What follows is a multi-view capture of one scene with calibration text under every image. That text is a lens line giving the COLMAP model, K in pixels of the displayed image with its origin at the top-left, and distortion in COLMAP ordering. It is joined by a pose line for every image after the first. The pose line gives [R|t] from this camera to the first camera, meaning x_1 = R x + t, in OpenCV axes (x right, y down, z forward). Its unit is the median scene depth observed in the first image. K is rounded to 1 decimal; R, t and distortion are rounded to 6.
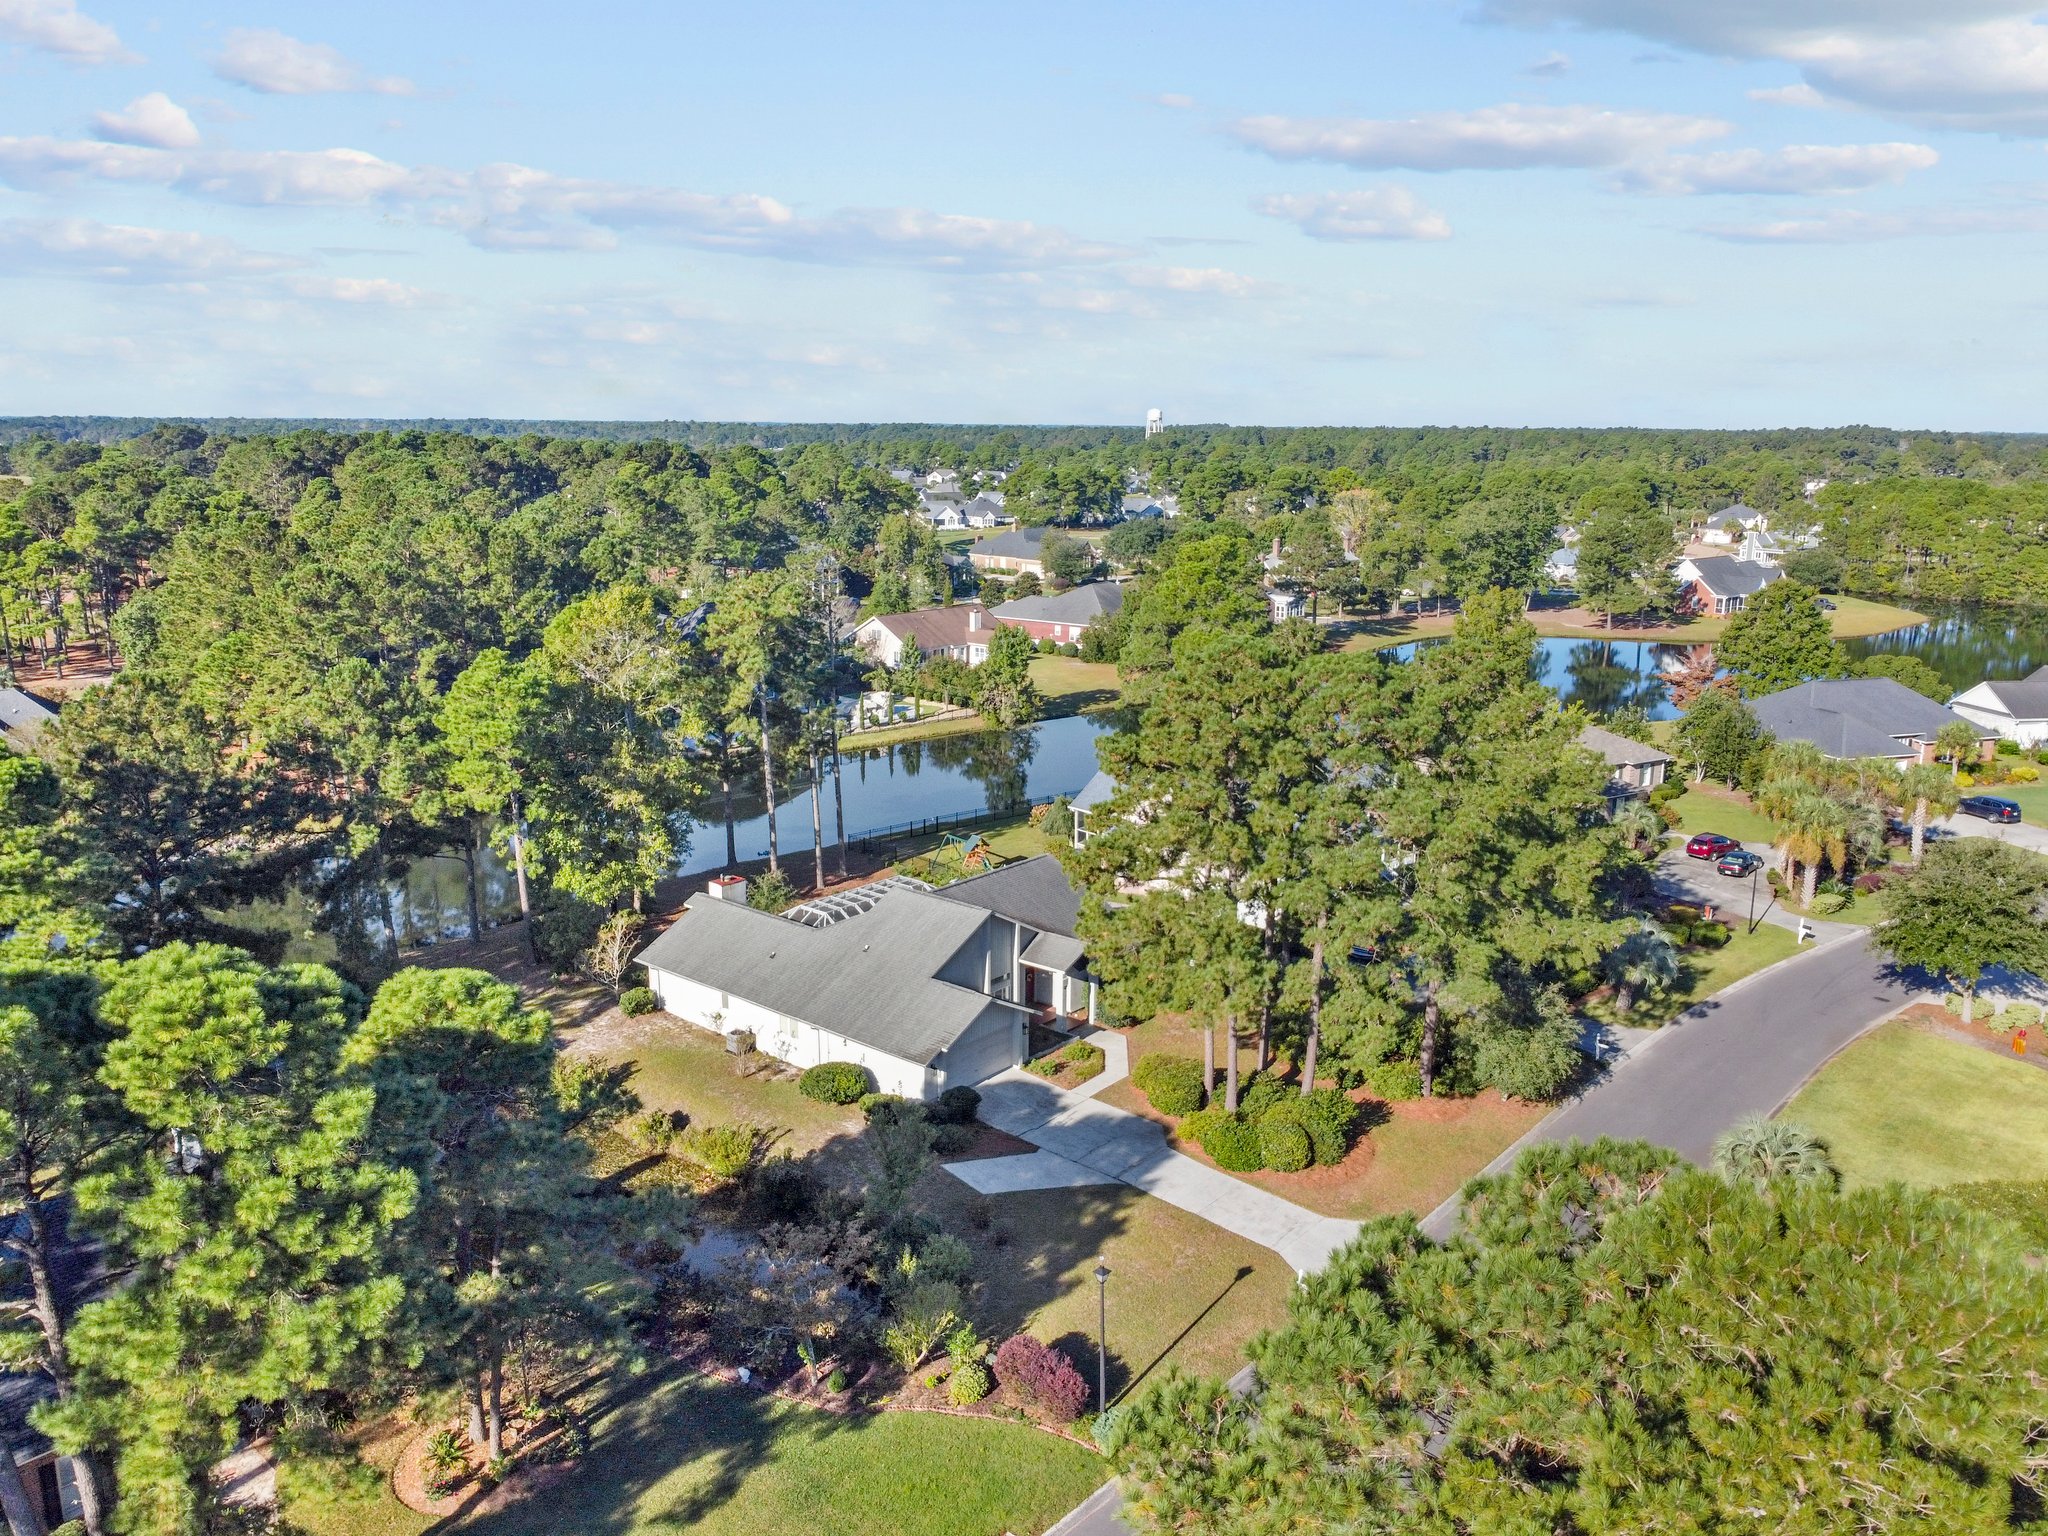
lens RADIAL K [[1457.8, 0, 1024.0], [0, 1457.8, 768.0], [0, 0, 1]] dist [0.003781, -0.000837]
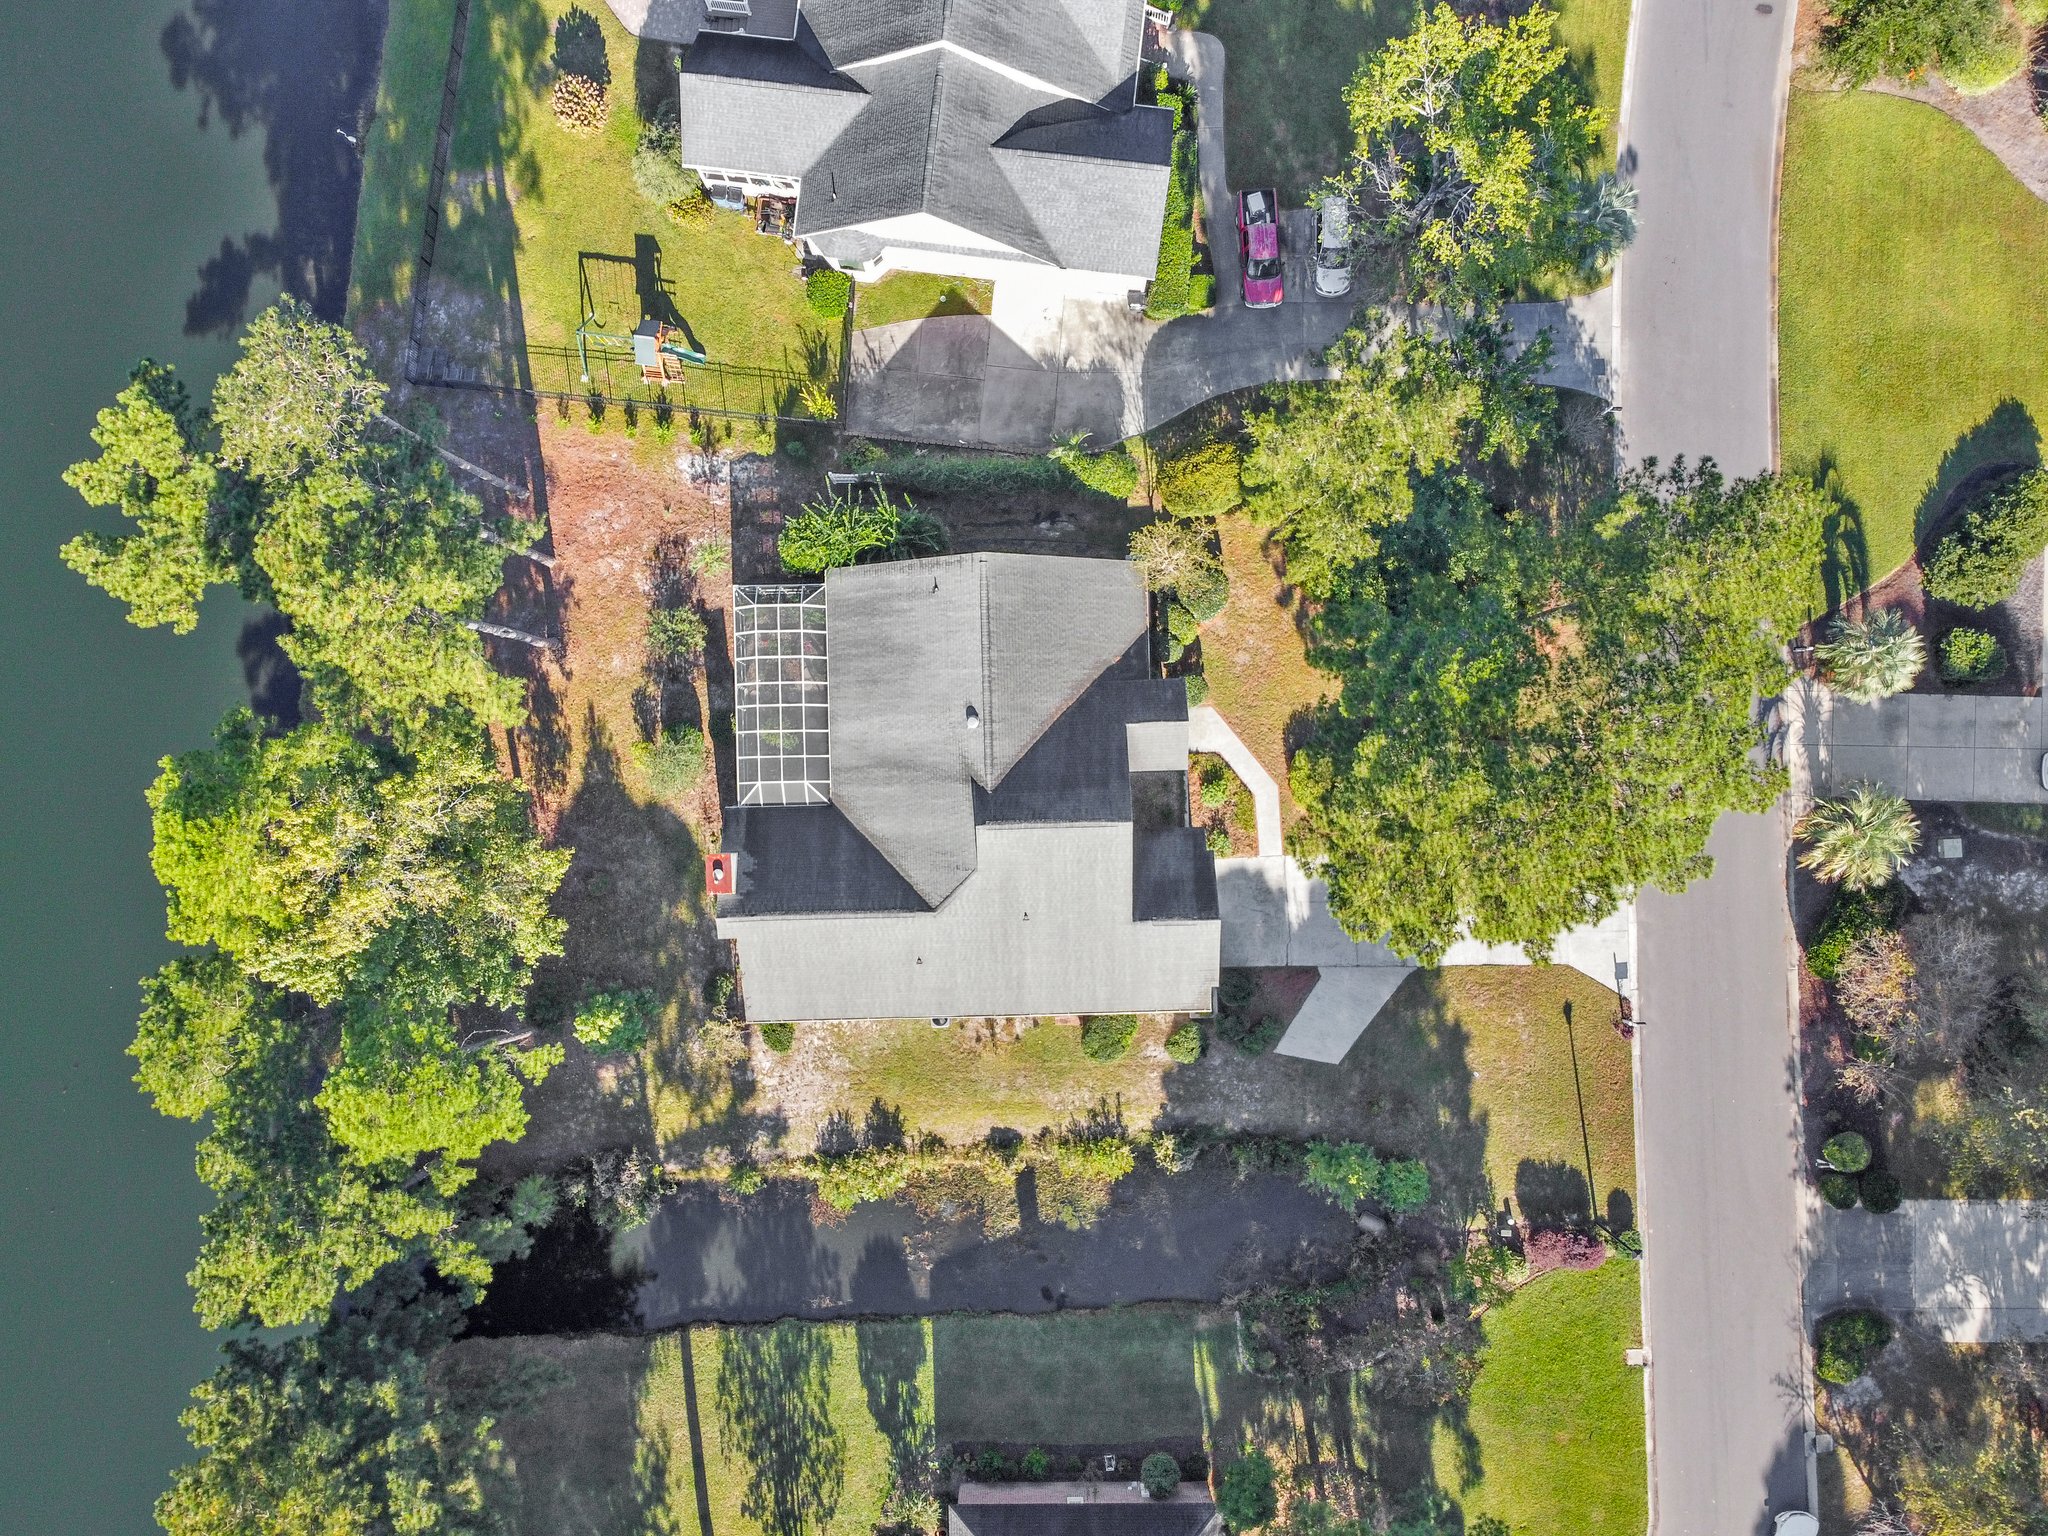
lens RADIAL K [[1457.8, 0, 1024.0], [0, 1457.8, 768.0], [0, 0, 1]] dist [0.003781, -0.000837]
pose [[0.748805, -0.662776, 0.004281, -0.049355], [0.178497, 0.207878, 0.961730, -0.714132], [-0.638302, -0.719385, 0.273964, 0.784333]]
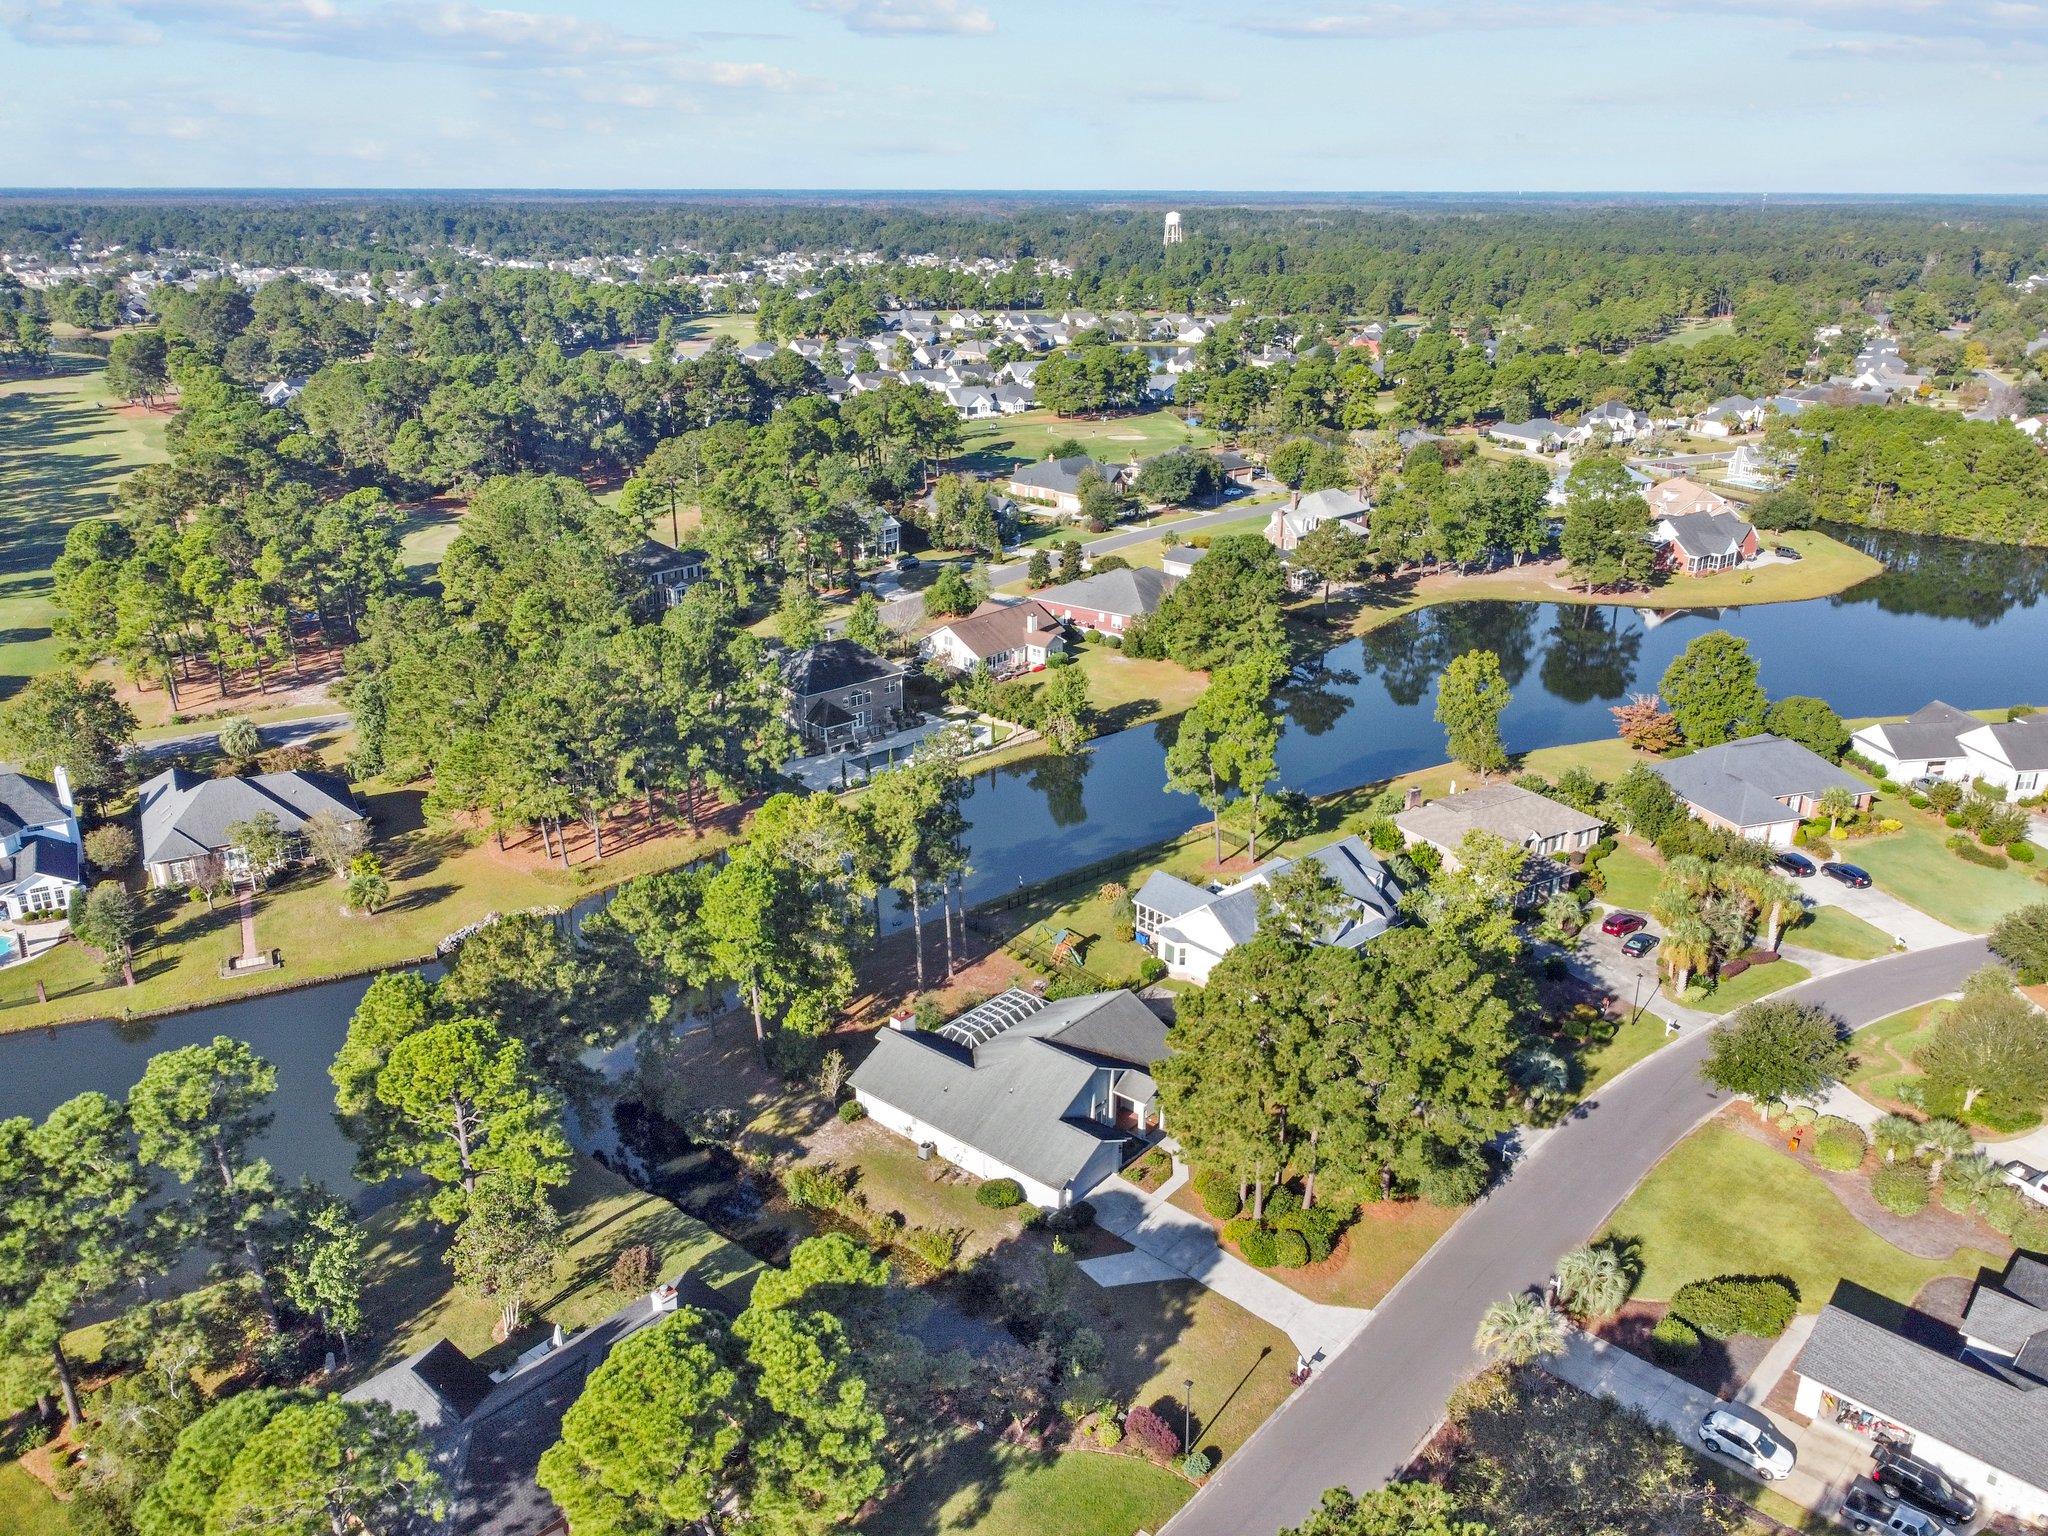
lens RADIAL K [[1421.1, 0, 1034.5], [0, 1421.1, 770.6], [0, 0, 1]] dist [-0.000491, 0.001404]
pose [[0.999984, -0.001749, -0.005289, -0.073145], [0.002416, 0.991658, 0.128871, -0.365875], [0.005020, -0.128881, 0.991647, -0.369325]]
